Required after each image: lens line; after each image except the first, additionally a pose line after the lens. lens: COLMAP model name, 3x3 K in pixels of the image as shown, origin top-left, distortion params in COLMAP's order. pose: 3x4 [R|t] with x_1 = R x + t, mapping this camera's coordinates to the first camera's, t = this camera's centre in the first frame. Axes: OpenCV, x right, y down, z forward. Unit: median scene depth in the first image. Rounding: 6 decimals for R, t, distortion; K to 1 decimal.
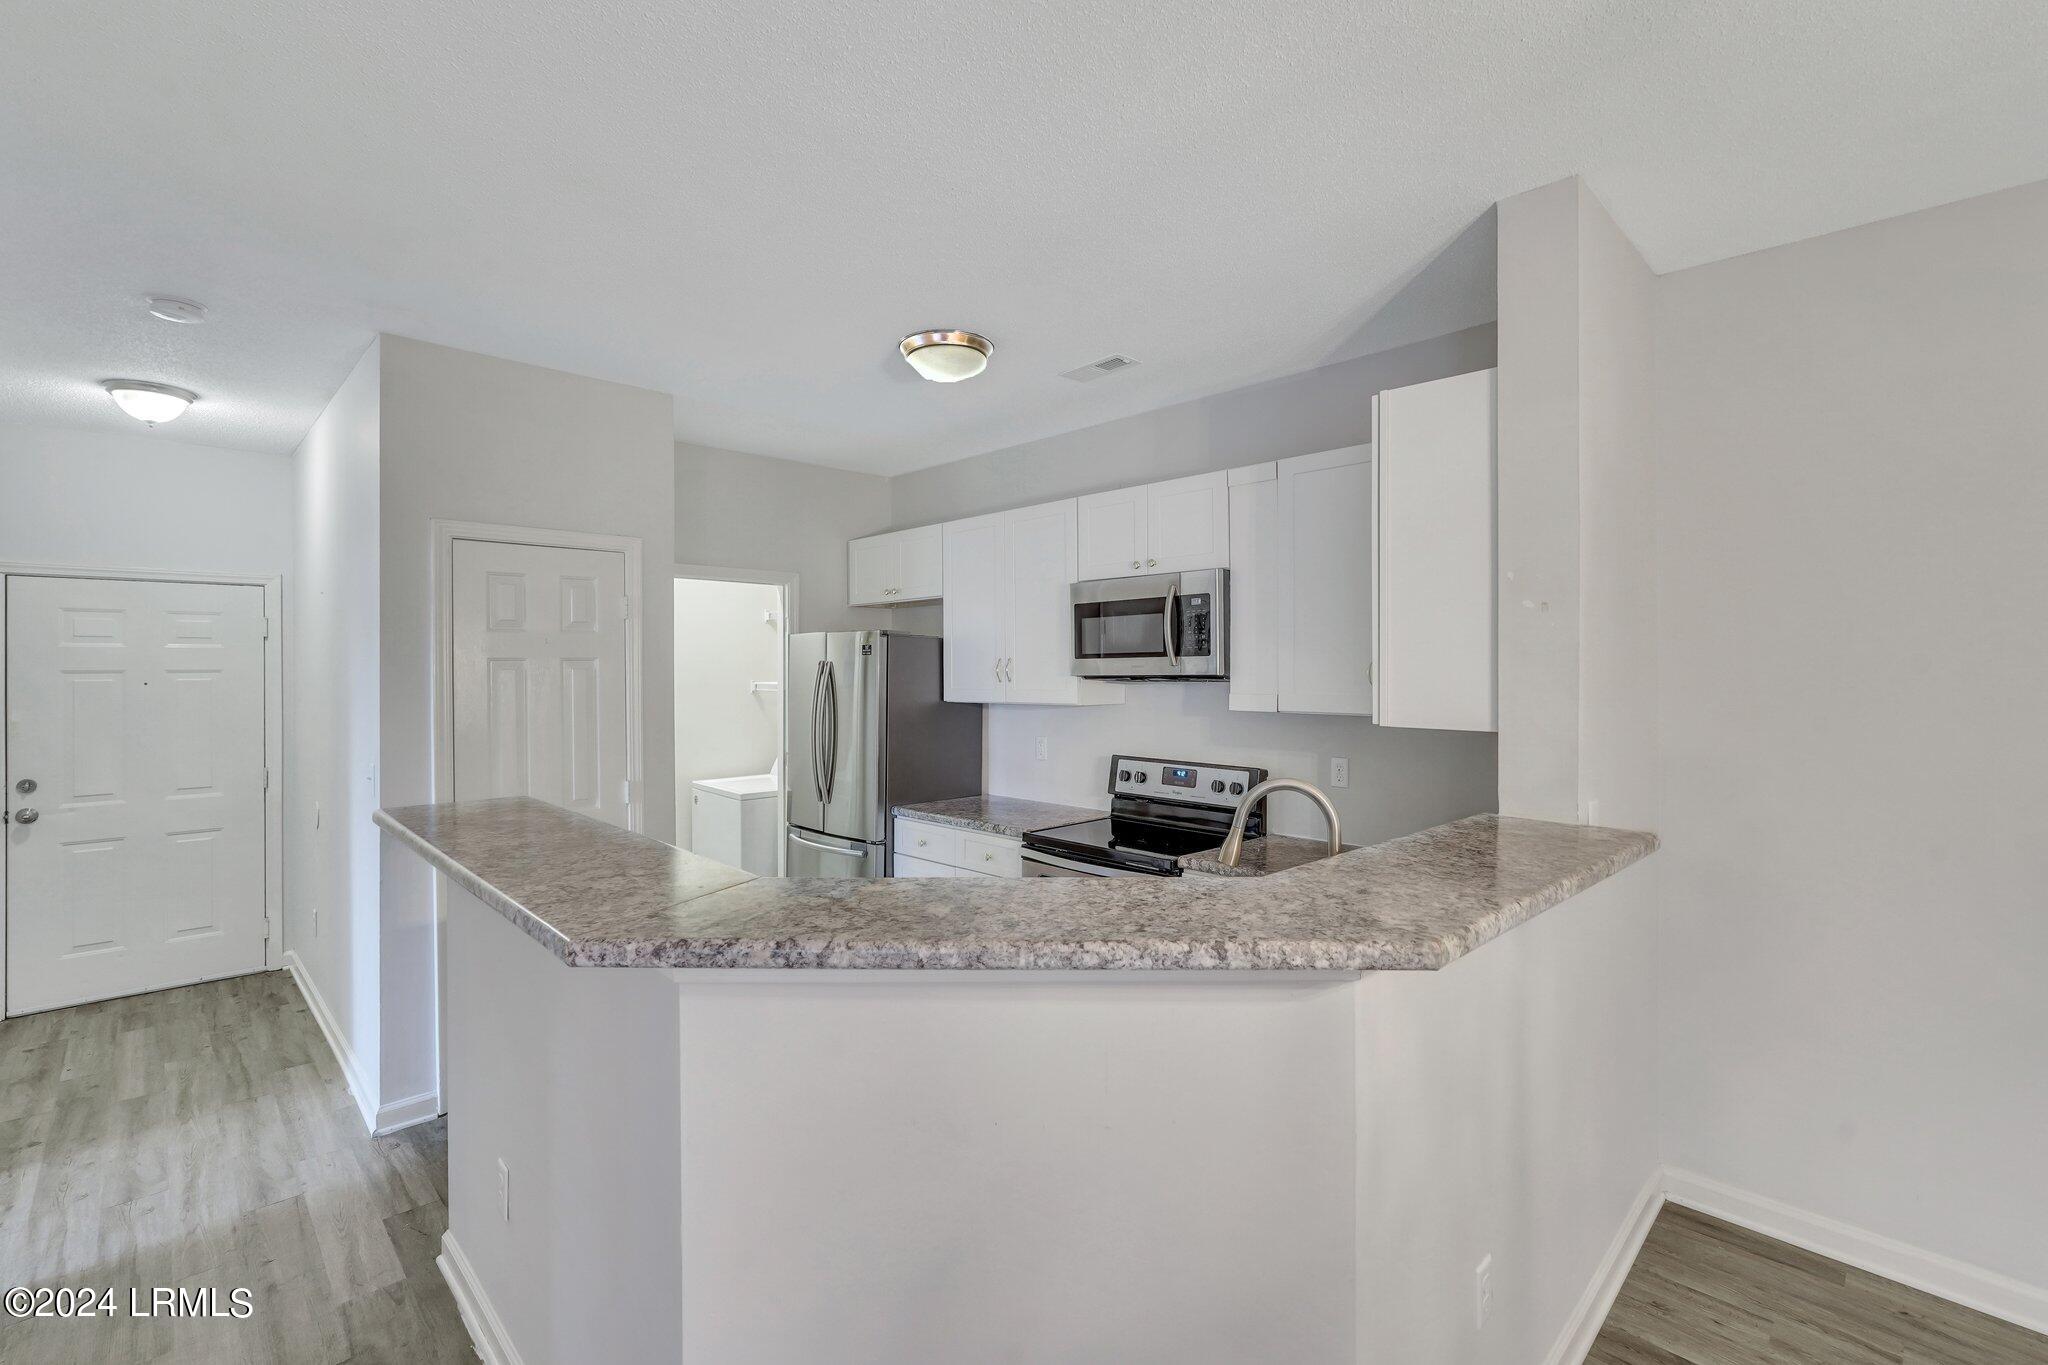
lens RADIAL K [[914.6, 0, 1019.5], [0, 914.6, 668.1], [0, 0, 1]] dist [-0.011741, 0.006874]
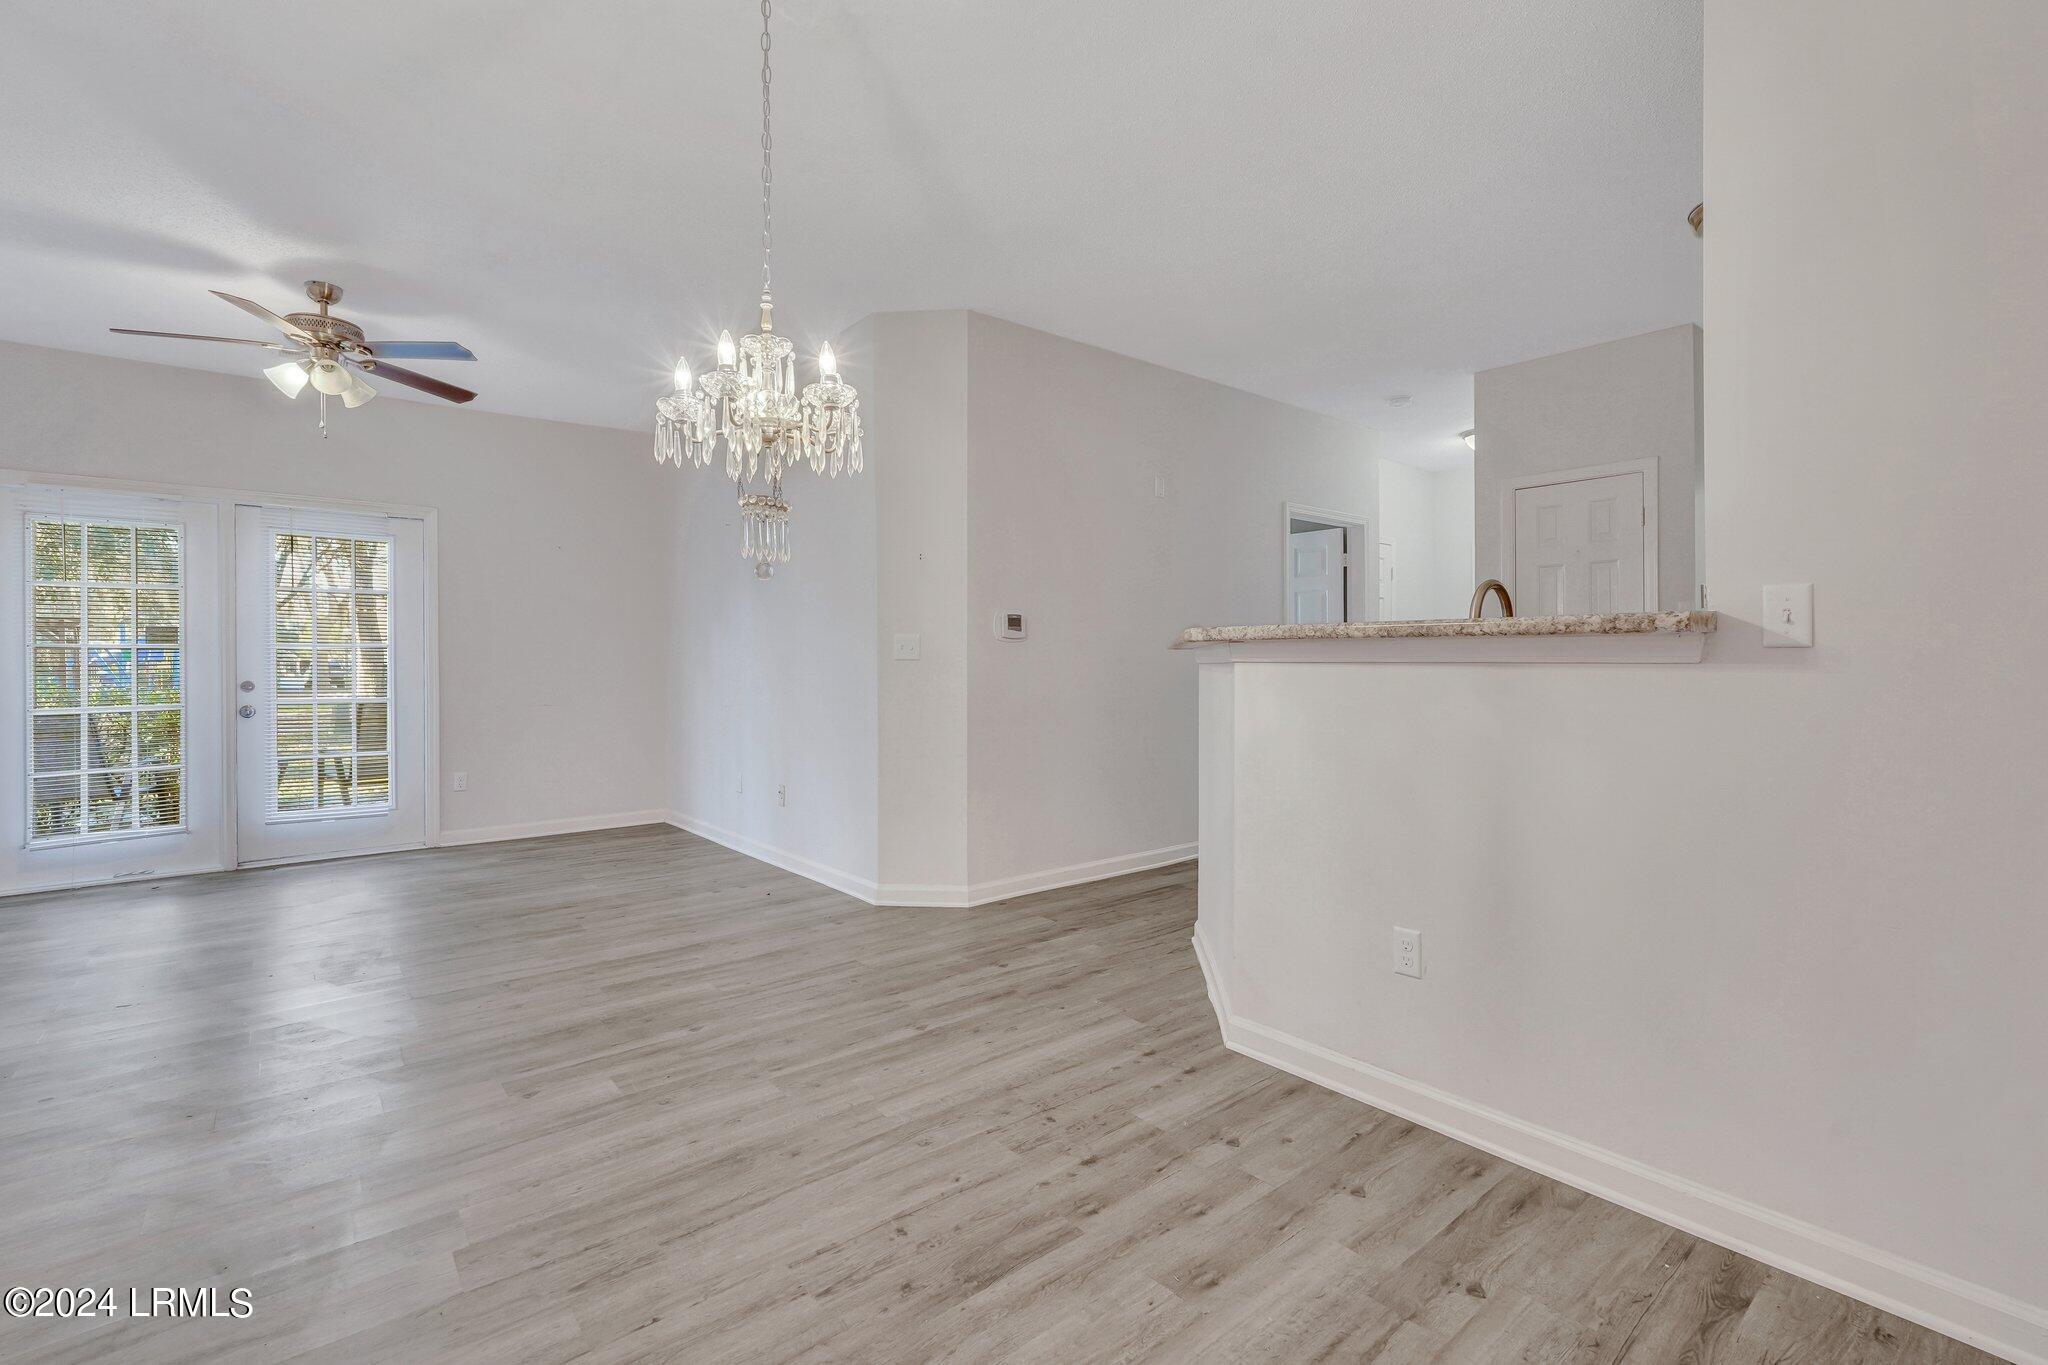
lens RADIAL K [[914.6, 0, 1019.5], [0, 914.6, 668.1], [0, 0, 1]] dist [-0.011741, 0.006874]
pose [[-0.084730, 0.009567, -0.996358, 0.829947], [0.006826, 0.999936, 0.009021, 0.116000], [0.996381, -0.006037, -0.084790, 0.249929]]
